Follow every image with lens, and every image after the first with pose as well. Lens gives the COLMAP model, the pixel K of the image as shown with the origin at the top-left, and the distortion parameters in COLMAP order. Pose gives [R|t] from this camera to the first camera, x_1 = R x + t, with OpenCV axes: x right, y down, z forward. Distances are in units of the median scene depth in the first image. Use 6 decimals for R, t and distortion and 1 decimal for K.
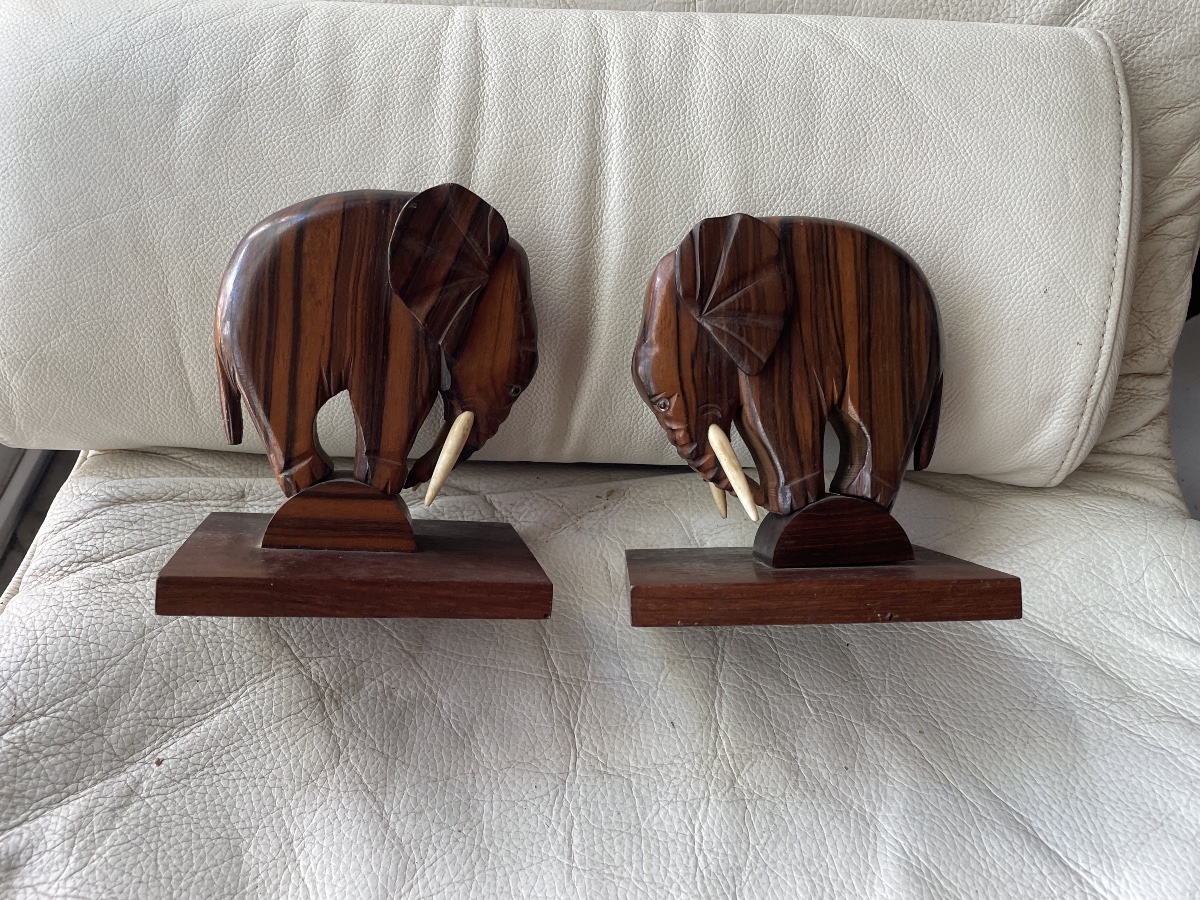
lens RADIAL K [[919.9, 0, 594.2], [0, 919.9, 443.8], [0, 0, 1]] dist [0.084861, -0.116356]
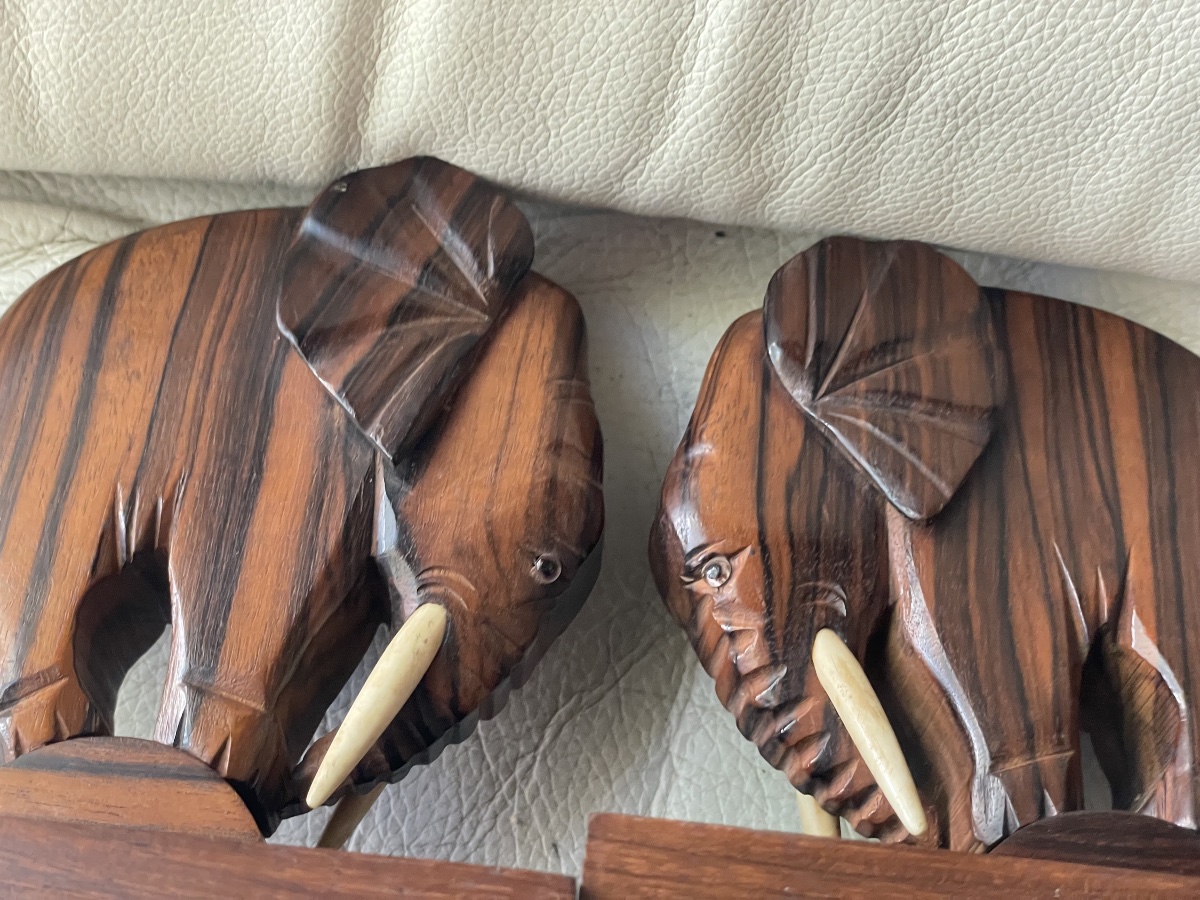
lens RADIAL K [[1859.1, 0, 600.0], [0, 1859.1, 450.0], [0, 0, 1]] dist [0.030924, 0.115911]
pose [[0.990396, 0.138016, -0.008179, 0.019568], [-0.119876, 0.827741, -0.548156, 0.404406], [-0.068884, 0.543872, 0.836336, 0.231445]]
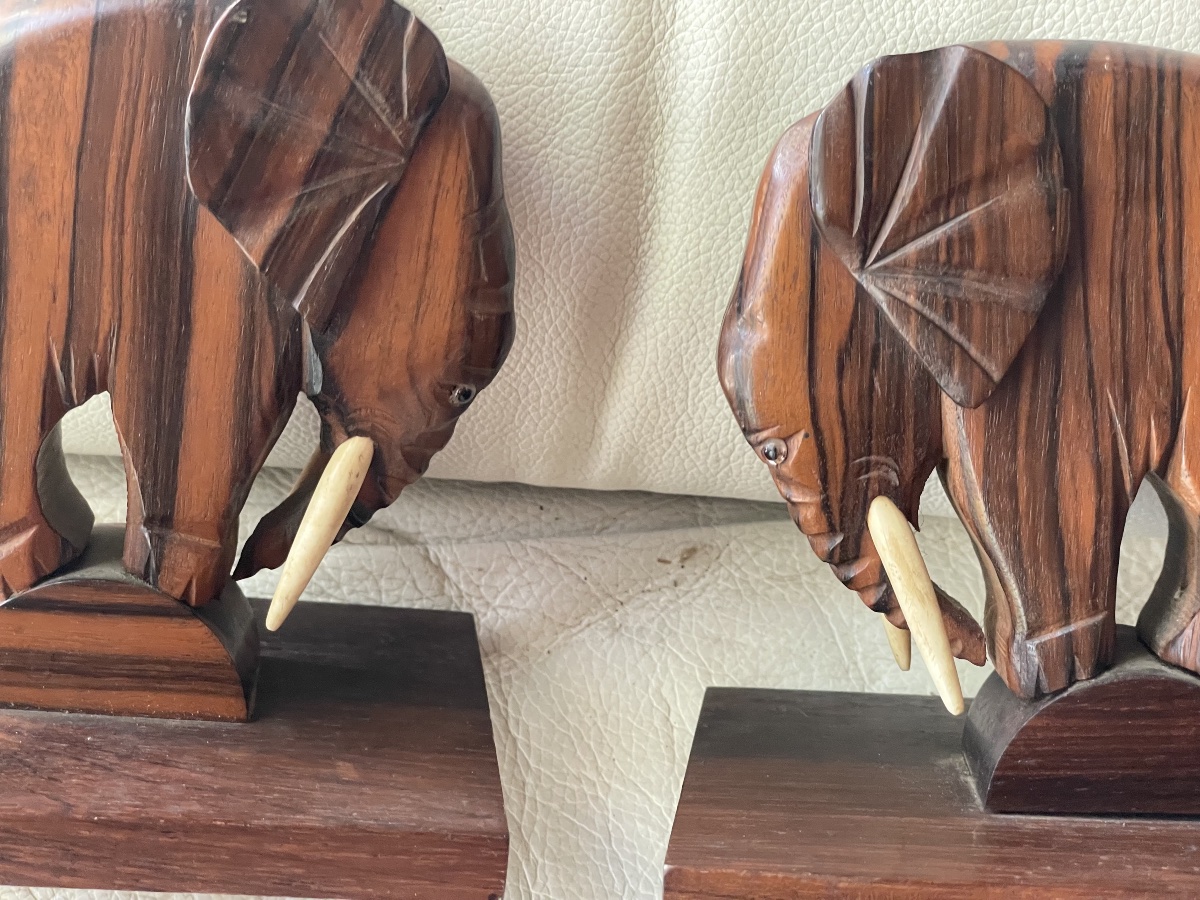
lens RADIAL K [[1854.9, 0, 608.9], [0, 1854.9, 431.6], [0, 0, 1]] dist [0.030688, 0.042949]
pose [[0.994389, 0.052203, -0.092004, 0.078618], [-0.039446, 0.990006, 0.135393, -0.175683], [0.098153, -0.131005, 0.986511, 0.075613]]
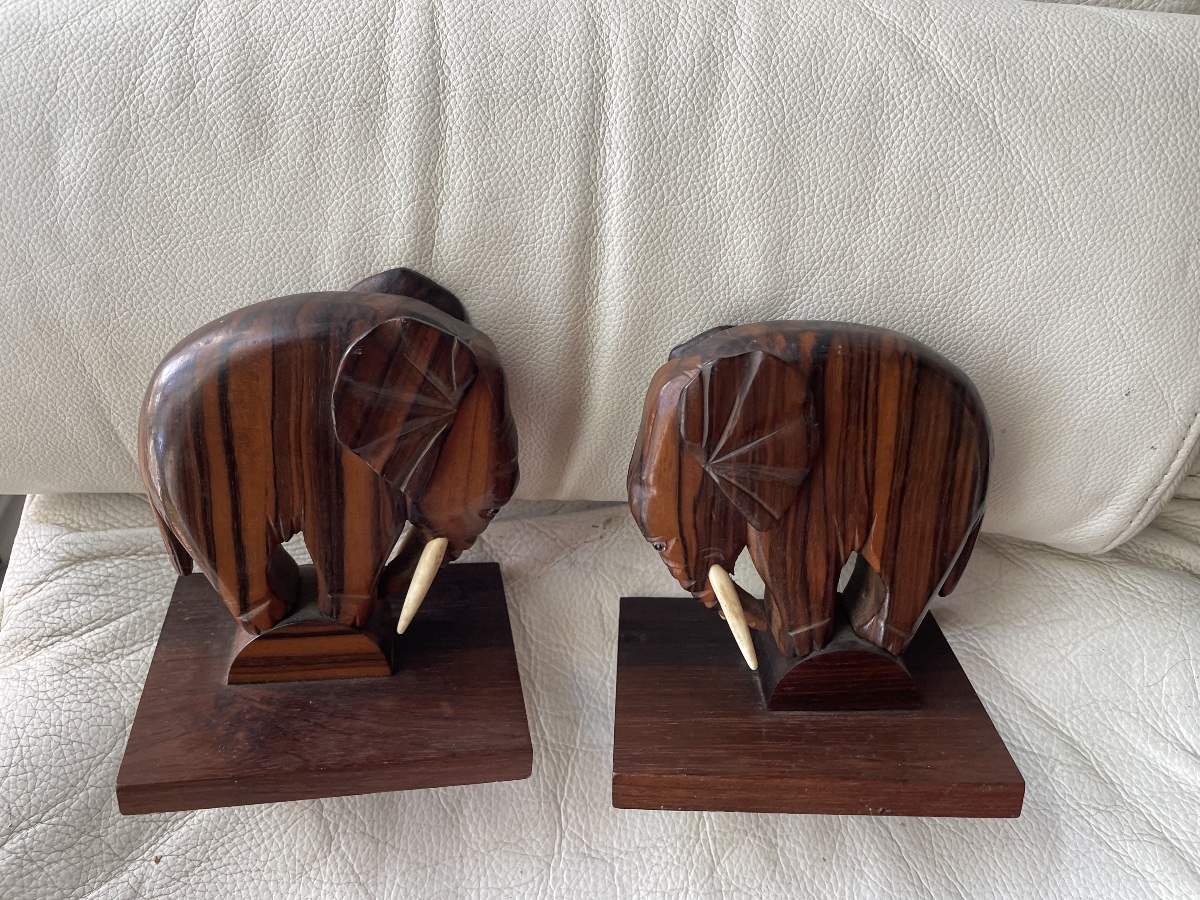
lens RADIAL K [[922.1, 0, 598.6], [0, 922.1, 457.7], [0, 0, 1]] dist [0.075487, -0.108495]
pose [[0.999483, 0.025366, -0.019732, 0.032072], [-0.016173, 0.927592, 0.373245, -0.452090], [0.027771, -0.372734, 0.927523, 0.209285]]
